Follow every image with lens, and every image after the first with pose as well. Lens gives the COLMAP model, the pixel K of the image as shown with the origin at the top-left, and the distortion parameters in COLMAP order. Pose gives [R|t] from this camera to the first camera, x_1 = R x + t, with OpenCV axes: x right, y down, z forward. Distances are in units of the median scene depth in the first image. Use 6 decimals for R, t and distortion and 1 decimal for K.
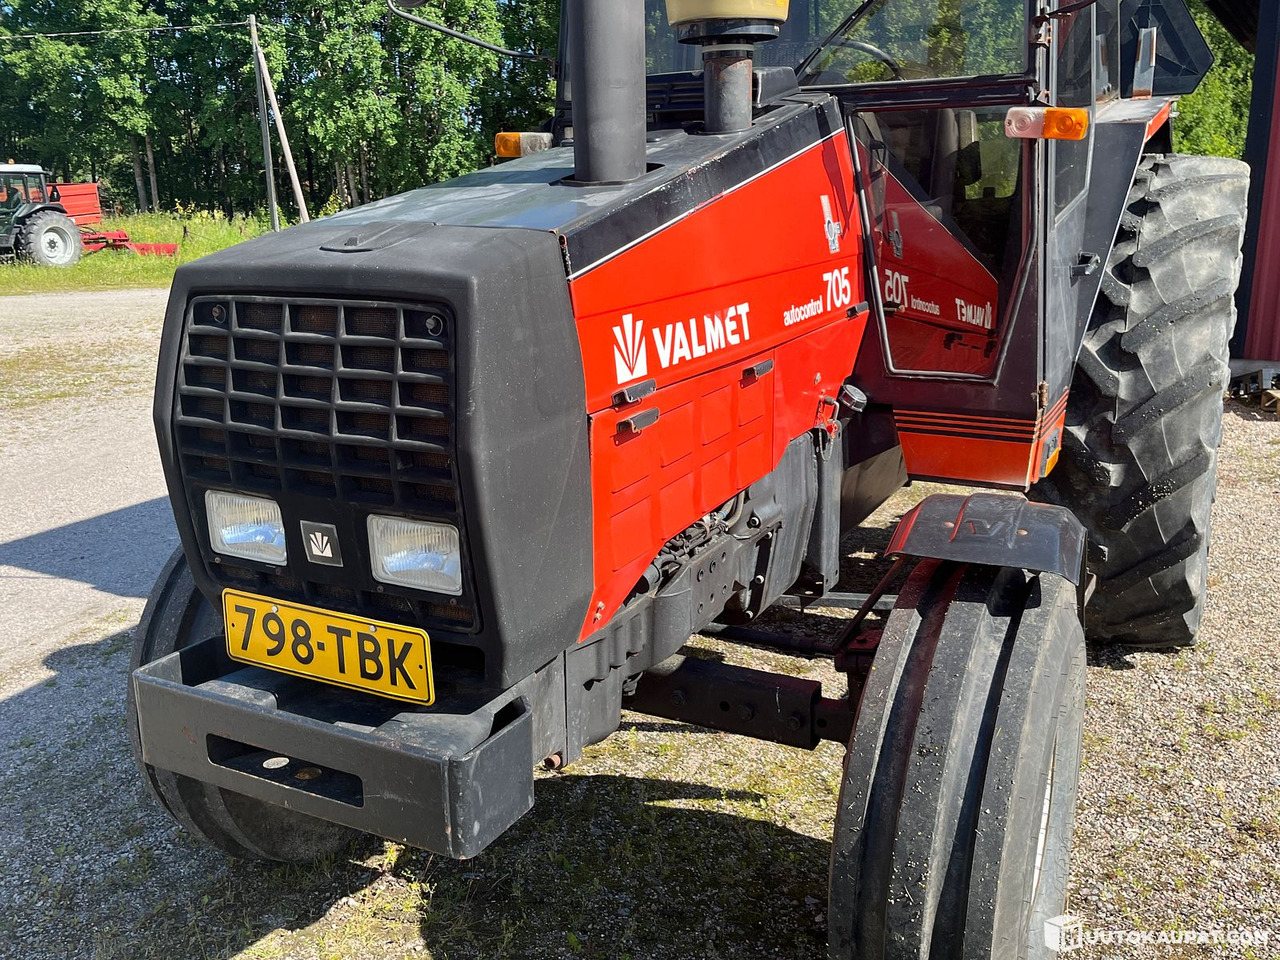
lens RADIAL K [[1145.0, 0, 640.0], [0, 1145.0, 480.0], [0, 0, 1]] dist [0.084453, -0.125653]
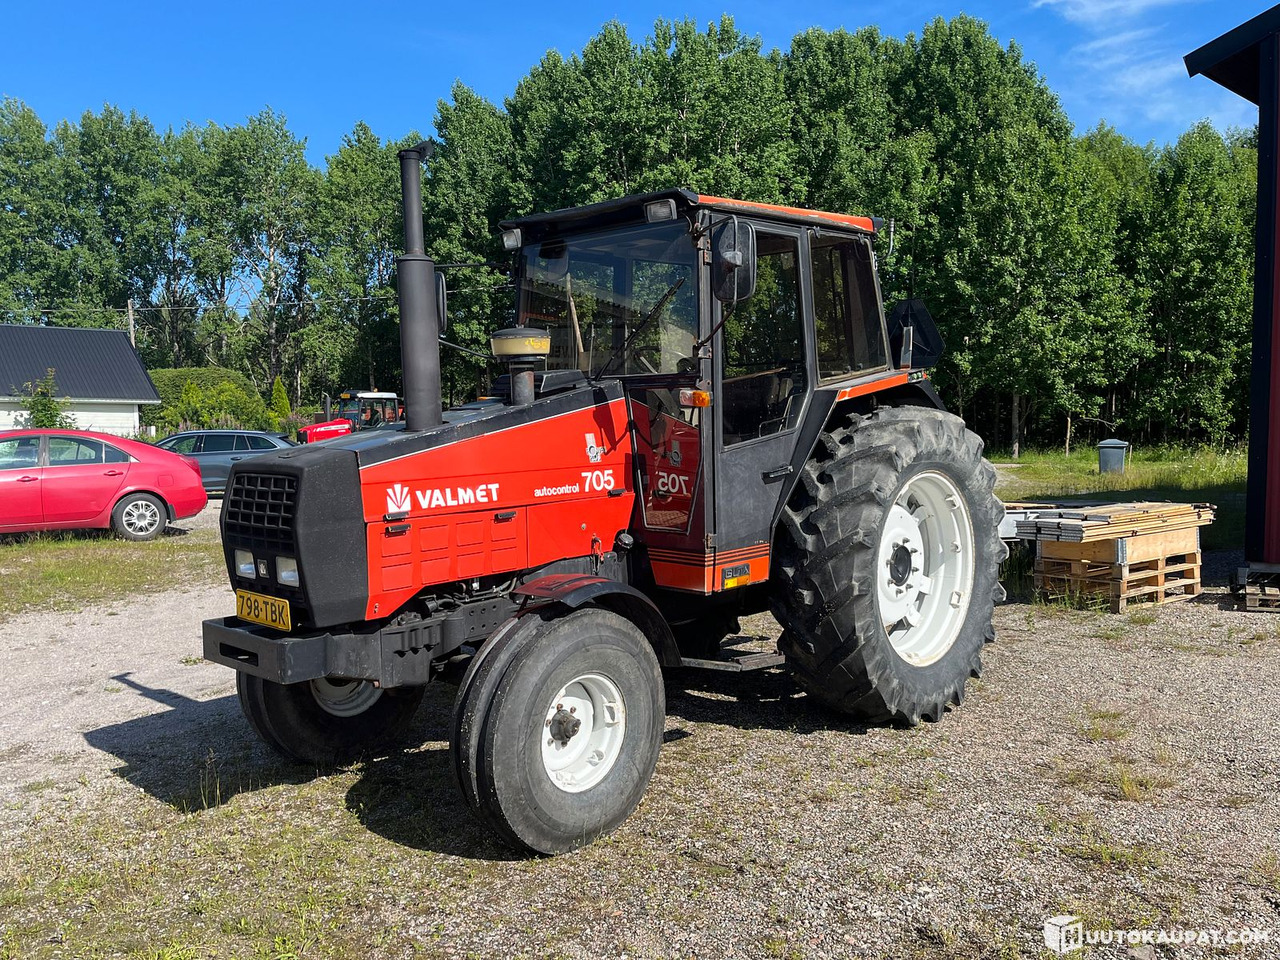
lens RADIAL K [[1088.6, 0, 631.3], [0, 1088.6, 486.3], [0, 0, 1]] dist [0.036273, -0.008573]
pose [[0.962097, 0.018677, -0.272066, 0.762961], [-0.065180, 0.984486, -0.162910, 0.141749], [0.264803, 0.174468, 0.948388, -0.736793]]
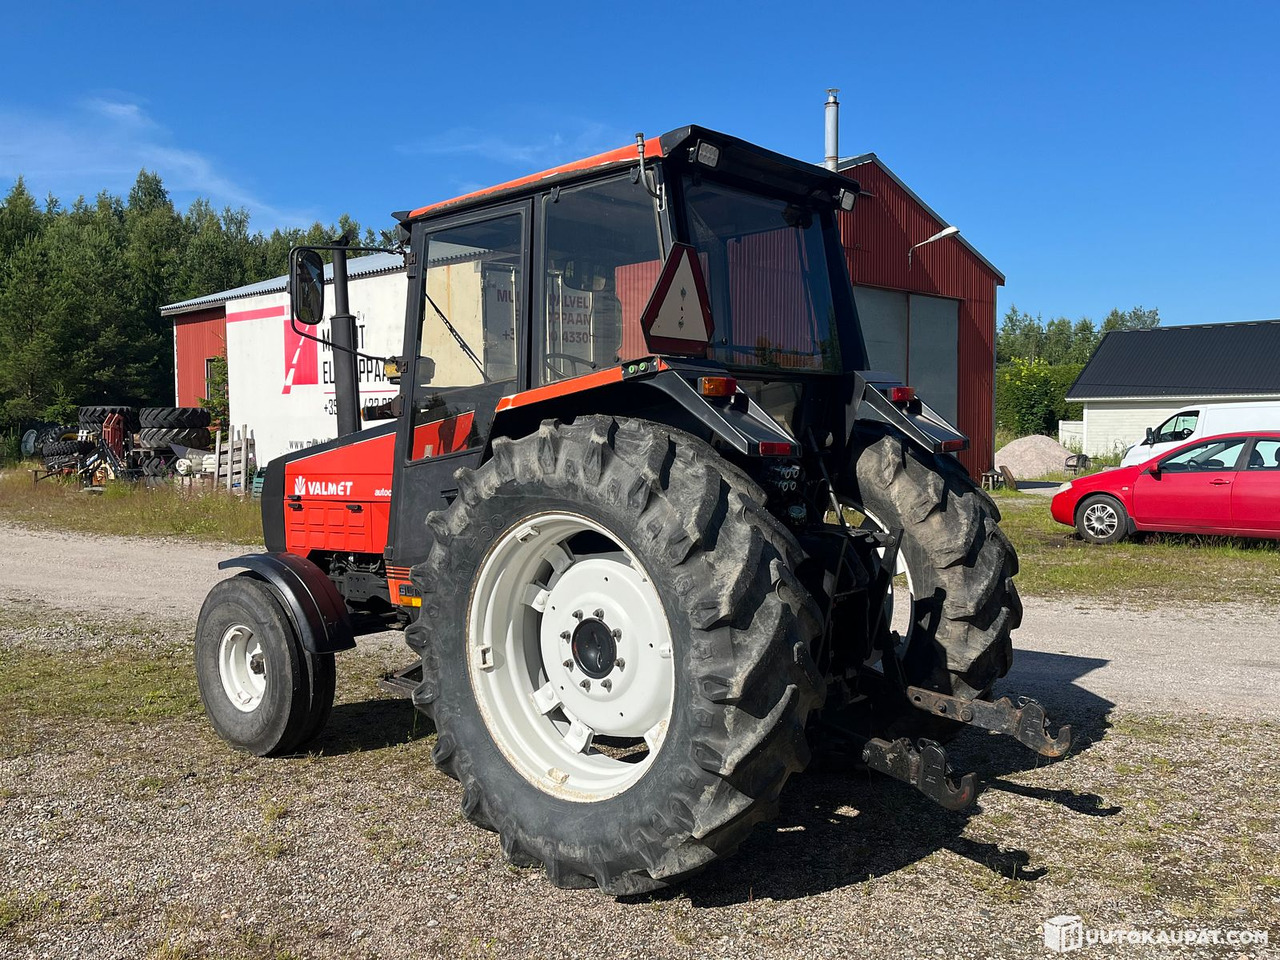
lens RADIAL K [[1085.1, 0, 640.0], [0, 1085.1, 480.0], [0, 0, 1]] dist [0.120957, -0.369503]
pose [[-0.217810, 0.055876, -0.974390, 2.157469], [-0.219032, 0.970096, 0.104591, -0.505162], [0.951096, 0.236203, -0.199058, 1.881770]]
